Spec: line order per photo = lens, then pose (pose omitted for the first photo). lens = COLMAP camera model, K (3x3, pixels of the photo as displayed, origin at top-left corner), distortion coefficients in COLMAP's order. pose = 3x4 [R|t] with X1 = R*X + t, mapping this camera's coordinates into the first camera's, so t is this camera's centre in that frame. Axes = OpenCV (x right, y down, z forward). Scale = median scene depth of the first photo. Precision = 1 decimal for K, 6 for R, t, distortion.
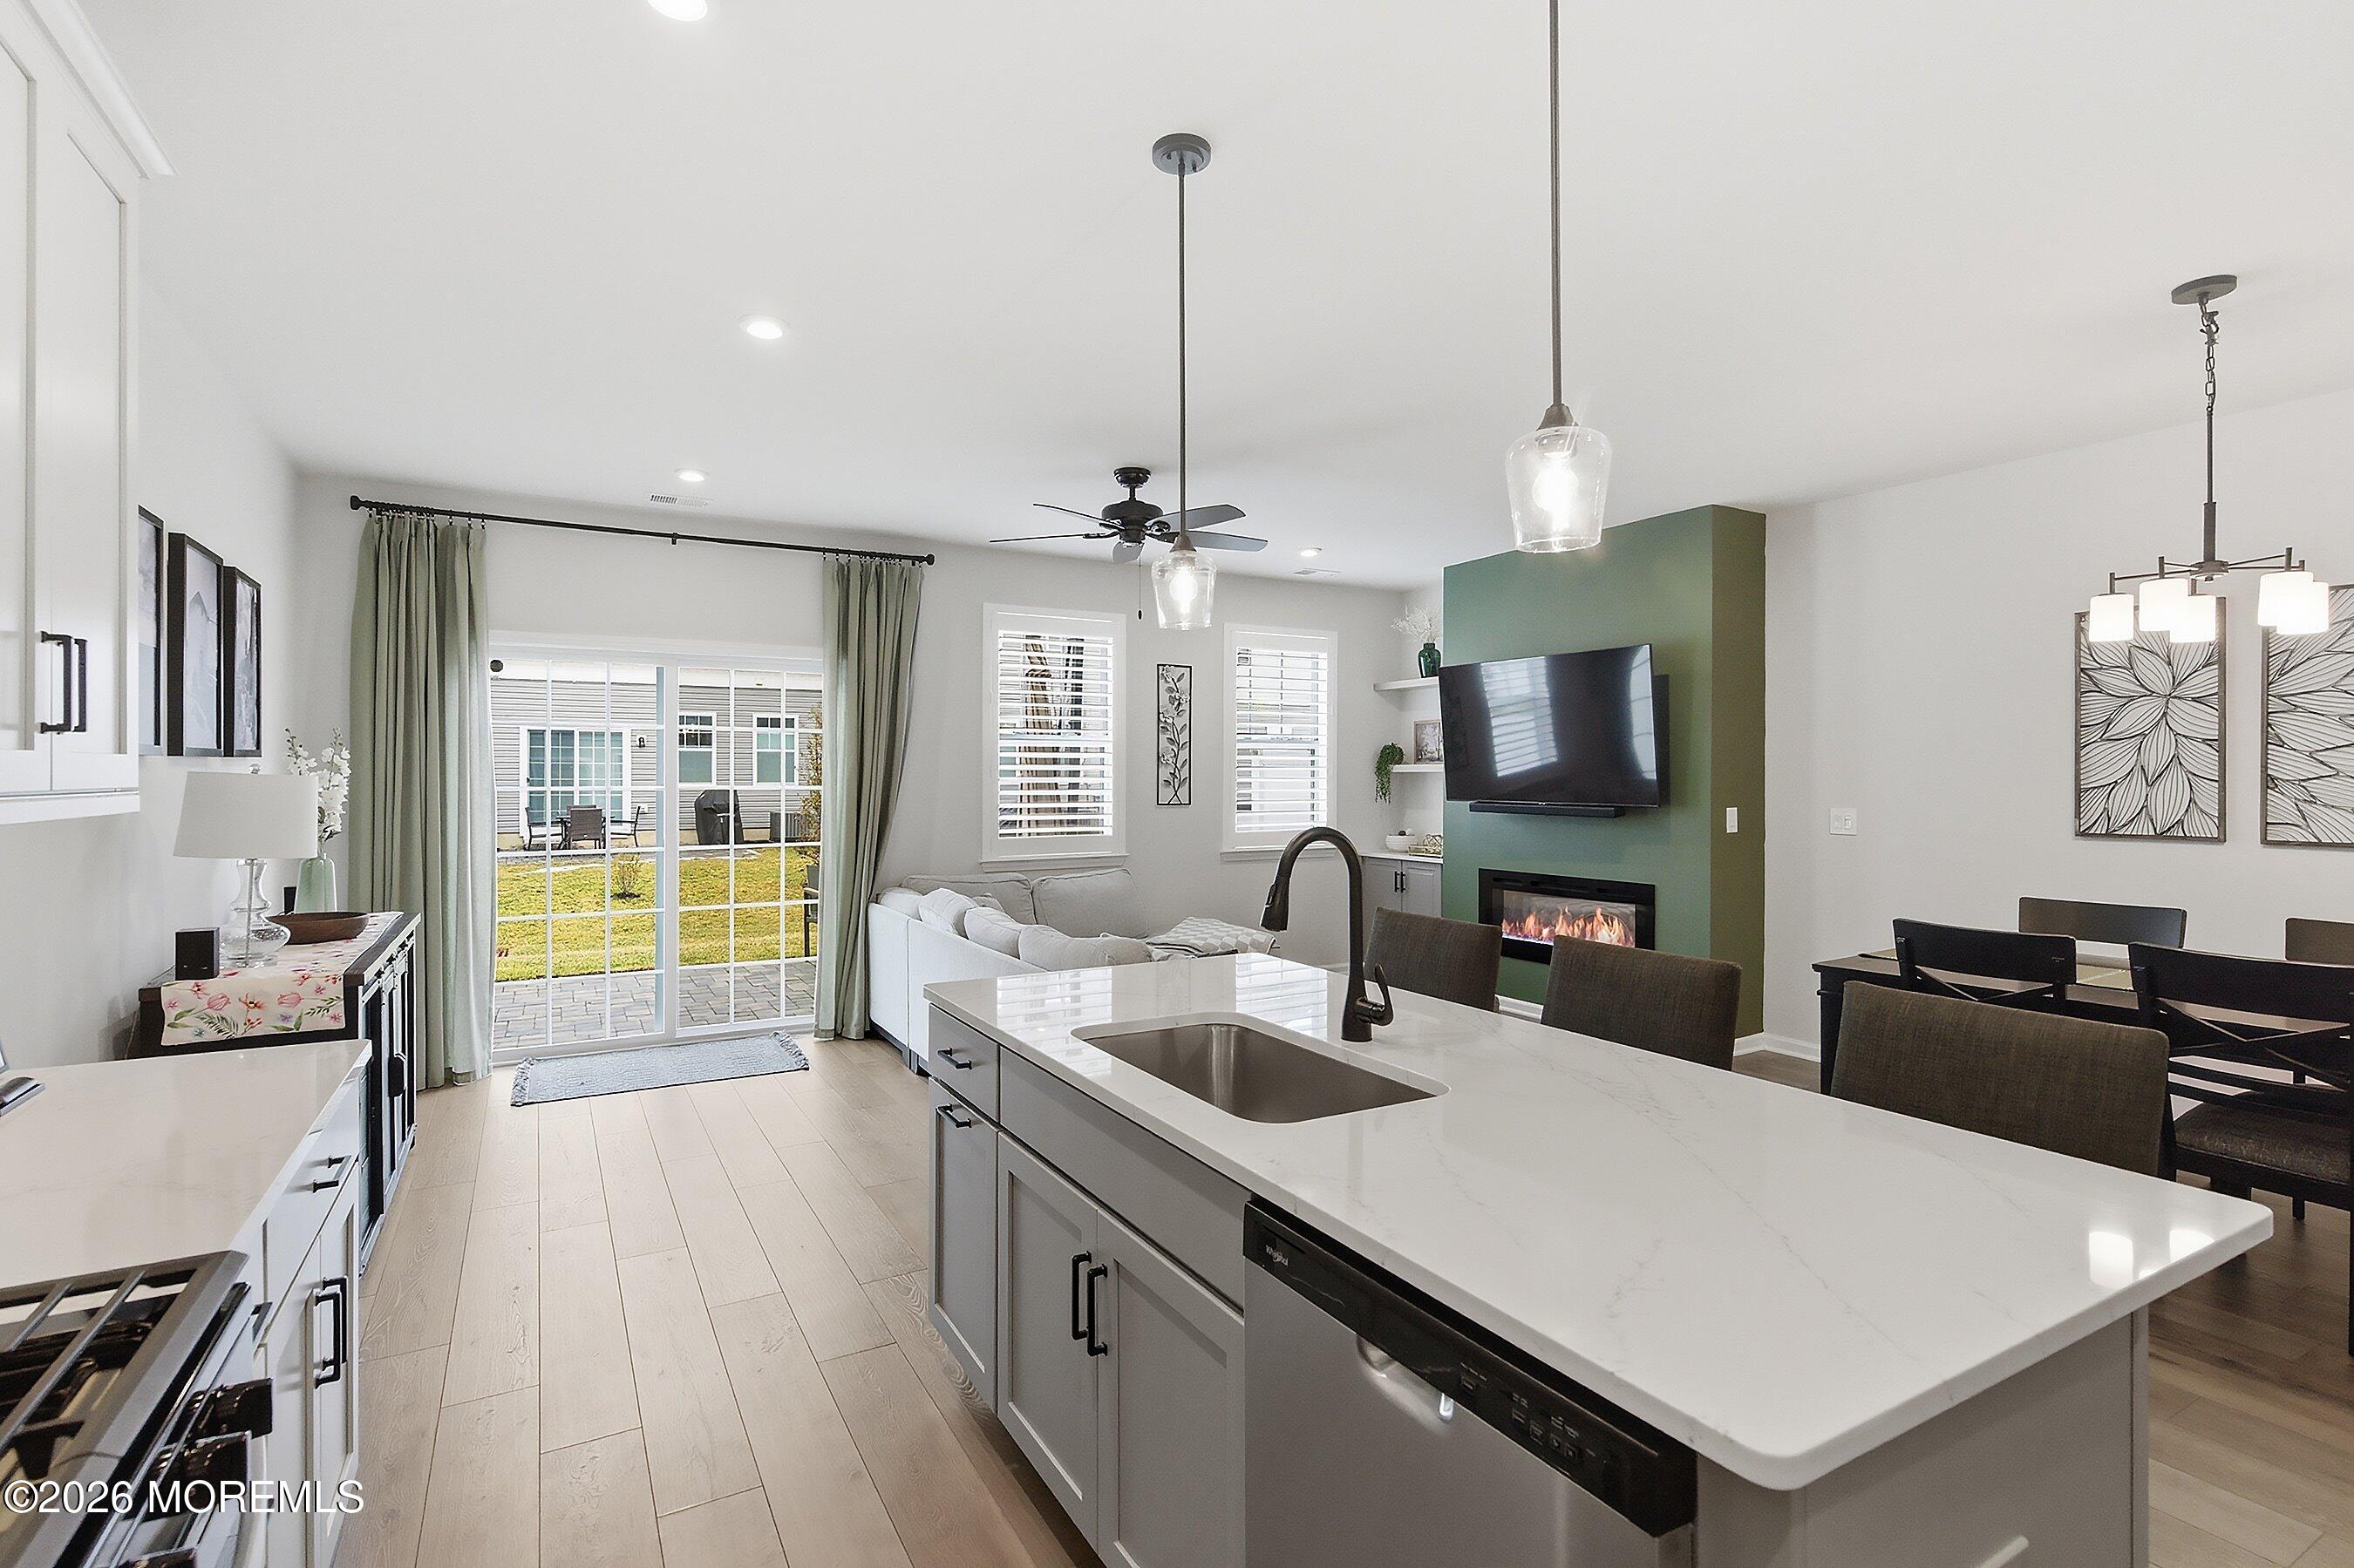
lens RADIAL K [[1089.8, 0, 1172.8], [0, 1089.8, 782.5], [0, 0, 1]] dist [0.000886, -0.000423]
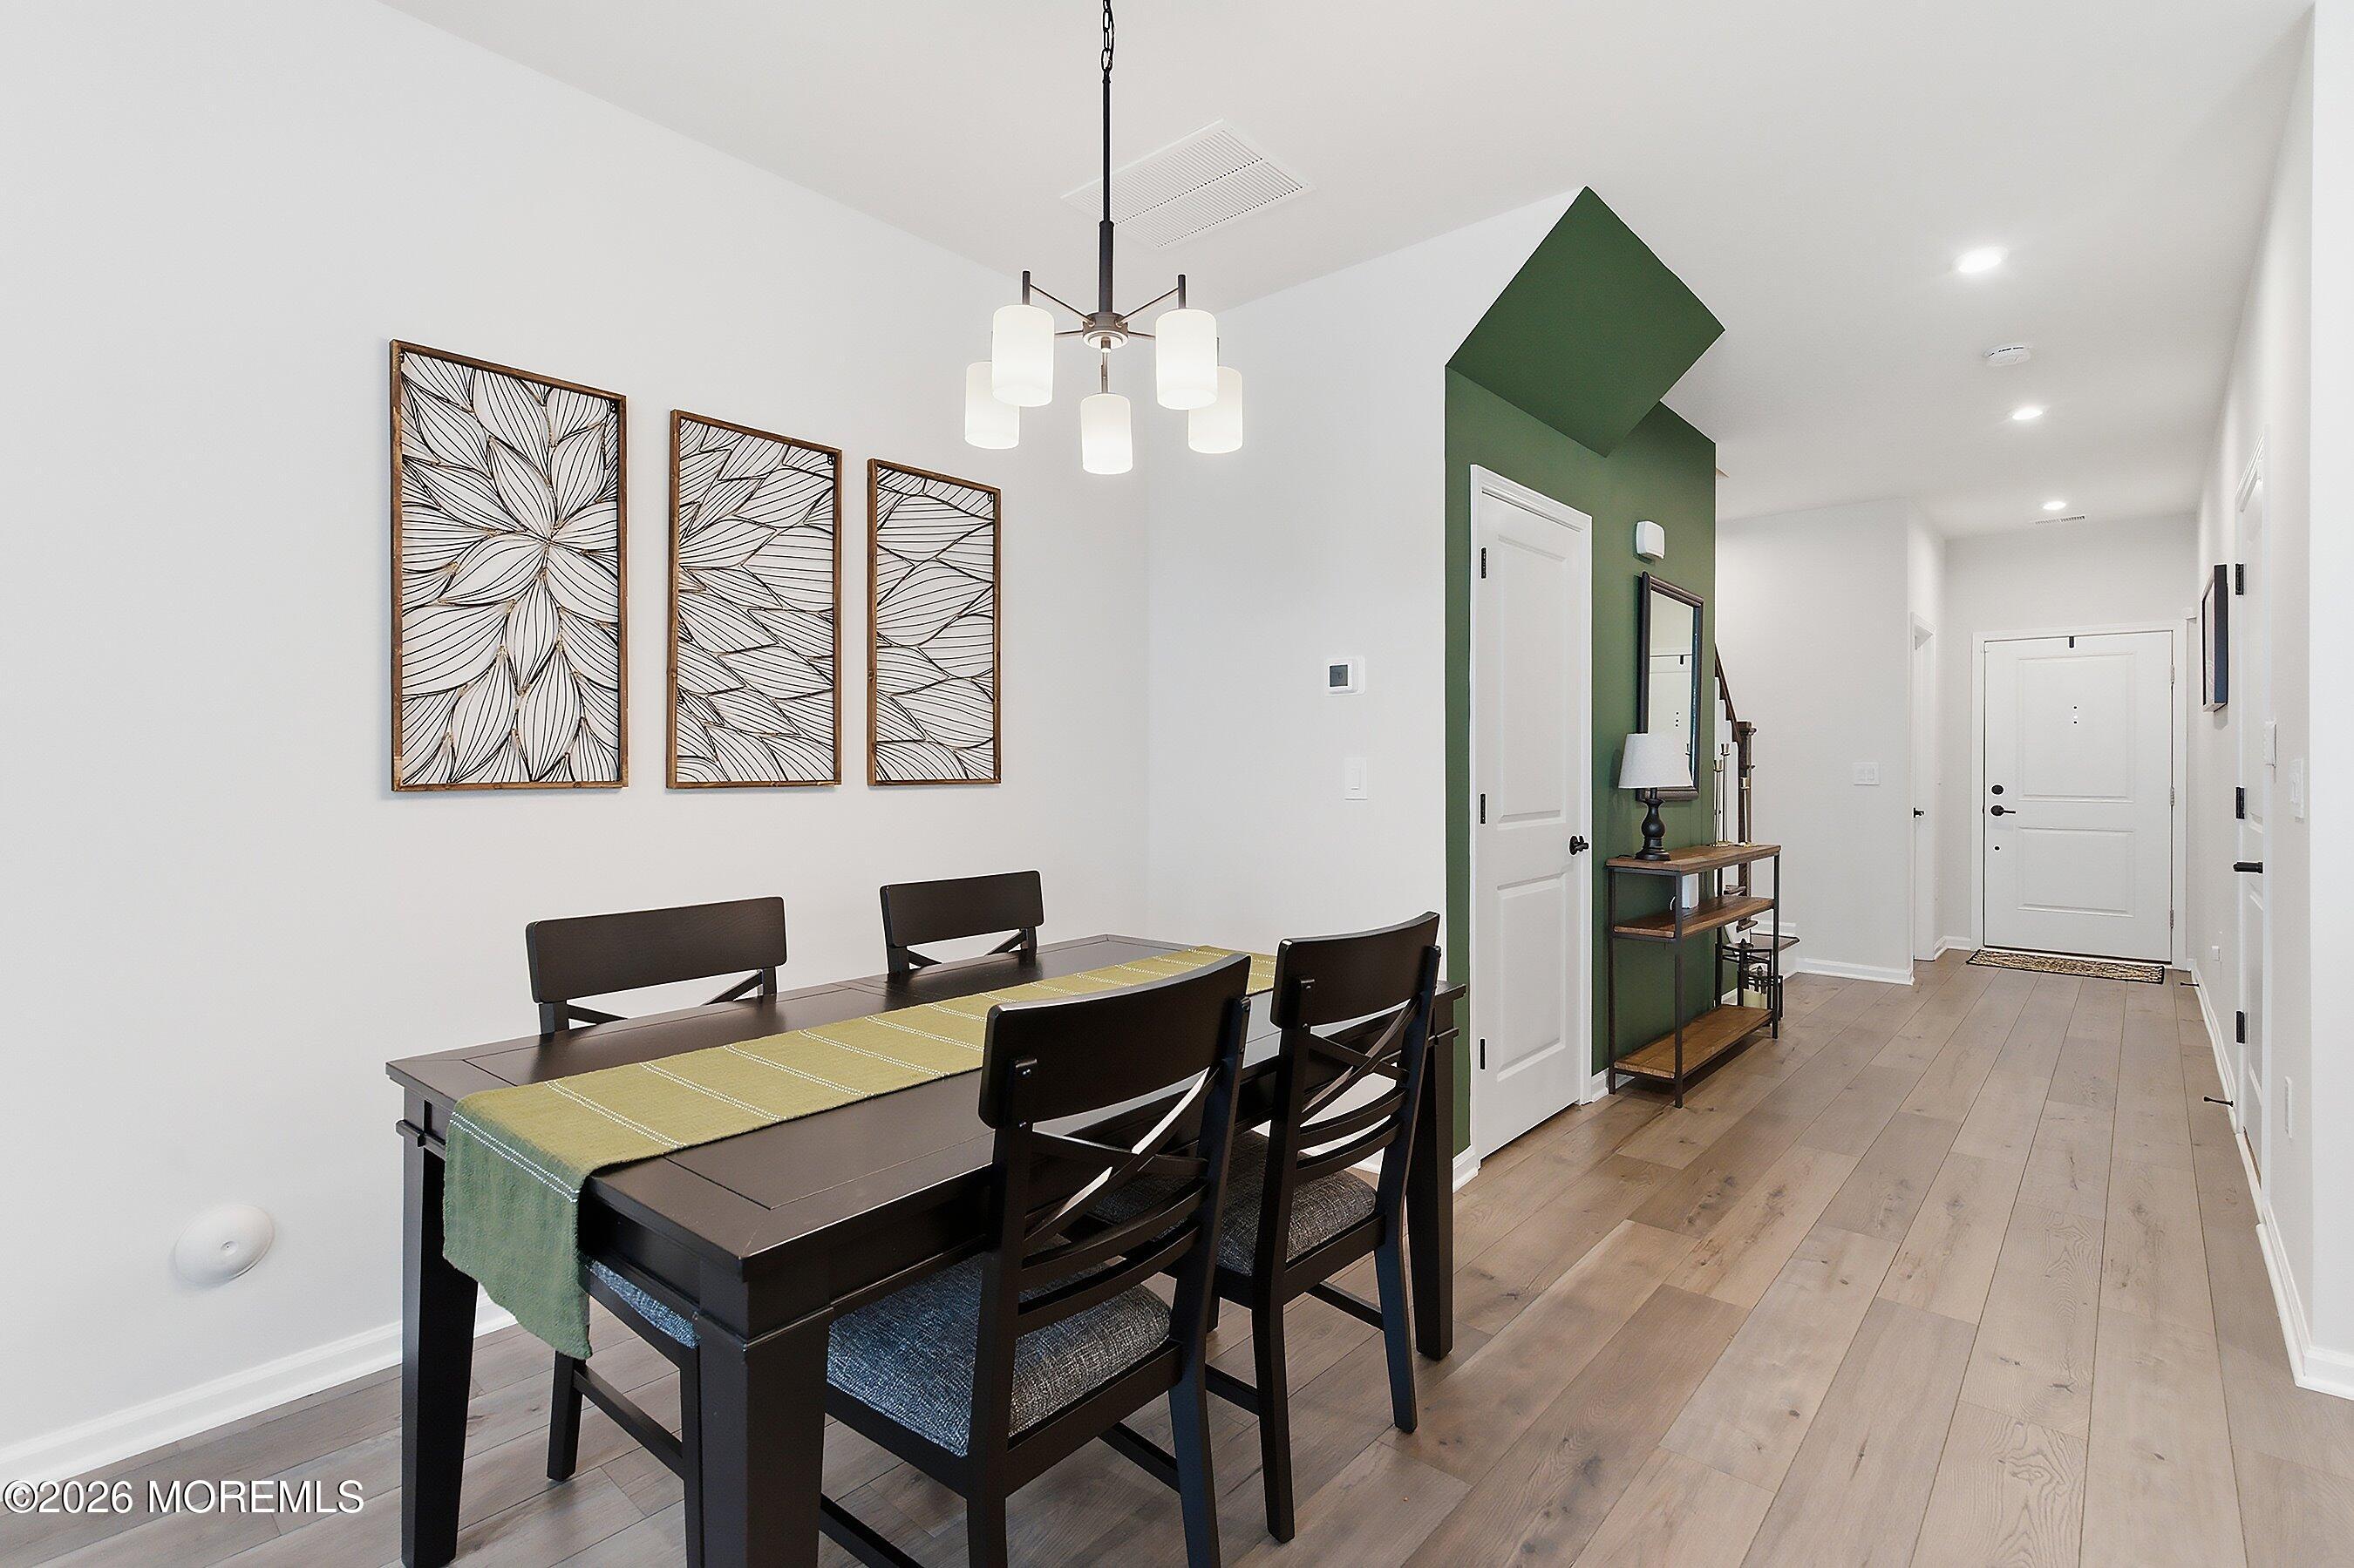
lens RADIAL K [[1086.1, 0, 1172.8], [0, 1086.1, 761.2], [0, 0, 1]] dist [0.000751, -0.000083]
pose [[-0.322678, 0.000619, 0.946509, 0.189444], [0.002567, 0.999997, 0.000221, 0.027657], [-0.946505, 0.002502, -0.322679, 0.628385]]
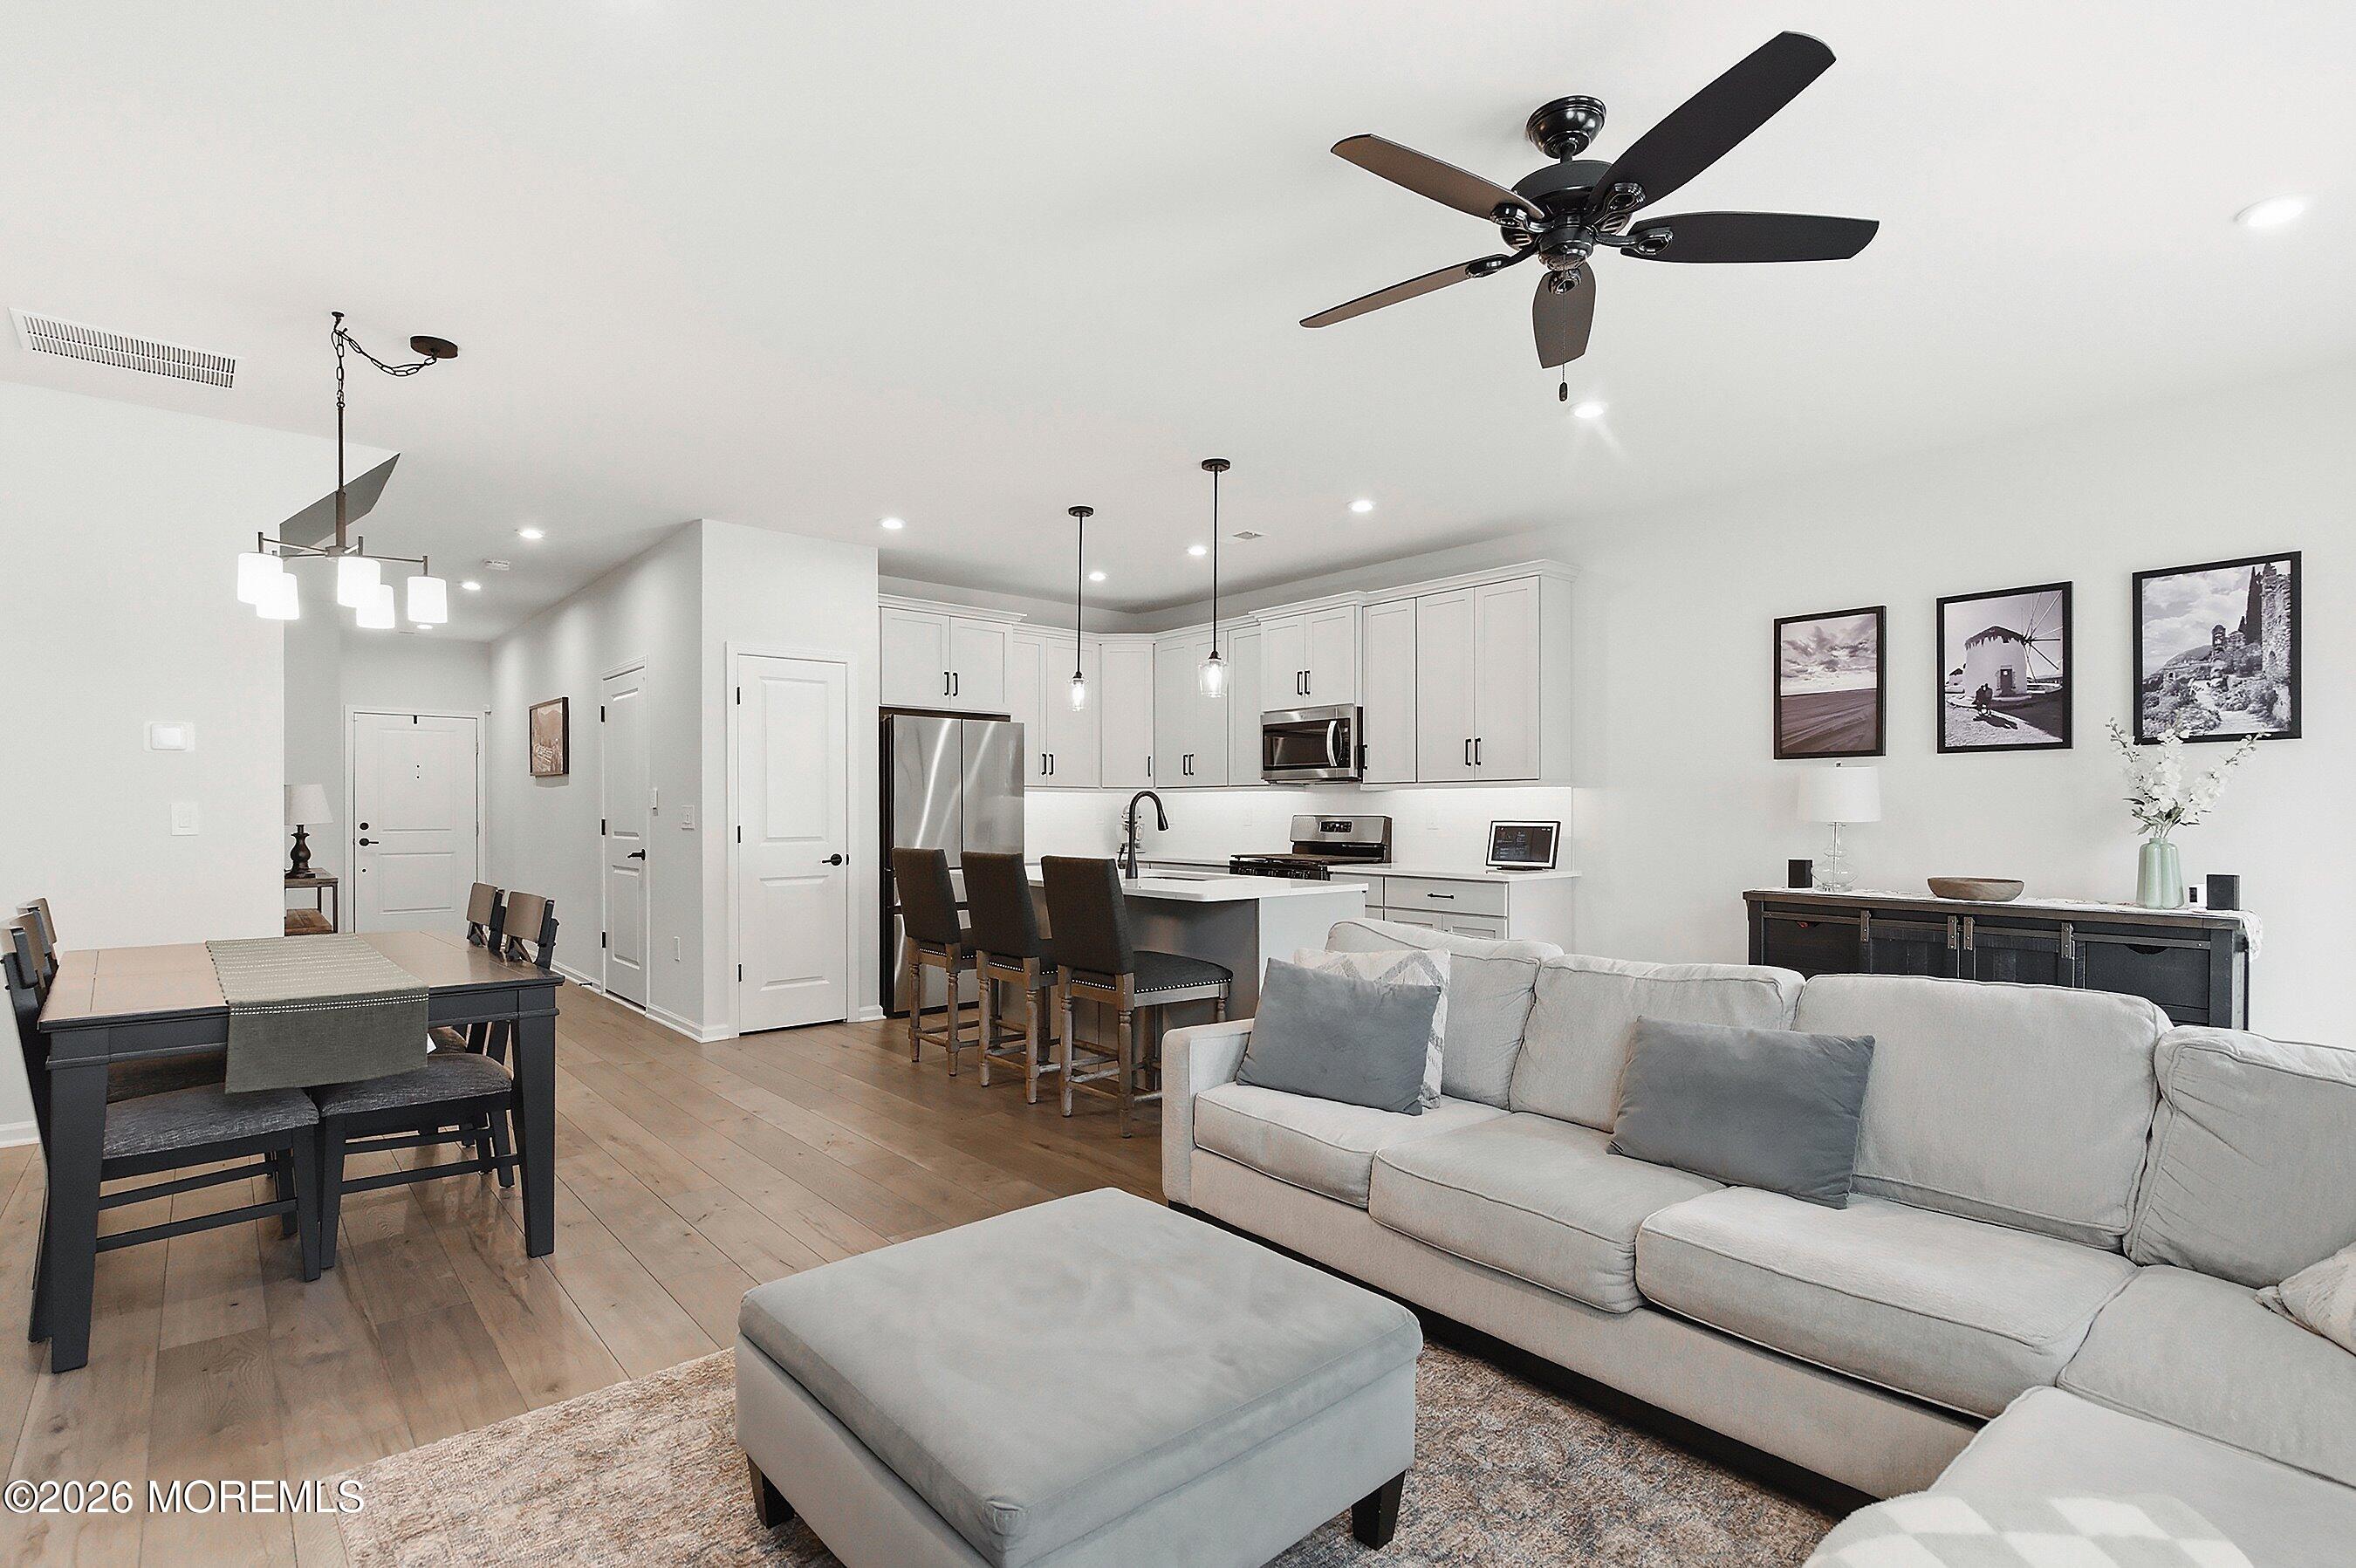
lens RADIAL K [[1108.6, 0, 1166.5], [0, 1108.6, 812.4], [0, 0, 1]] dist [0.002787, -0.001339]
pose [[-0.981475, -0.002231, -0.191577, 0.195305], [-0.003827, 0.999961, 0.007964, 0.024467], [0.191551, 0.008550, -0.981445, 1.204878]]
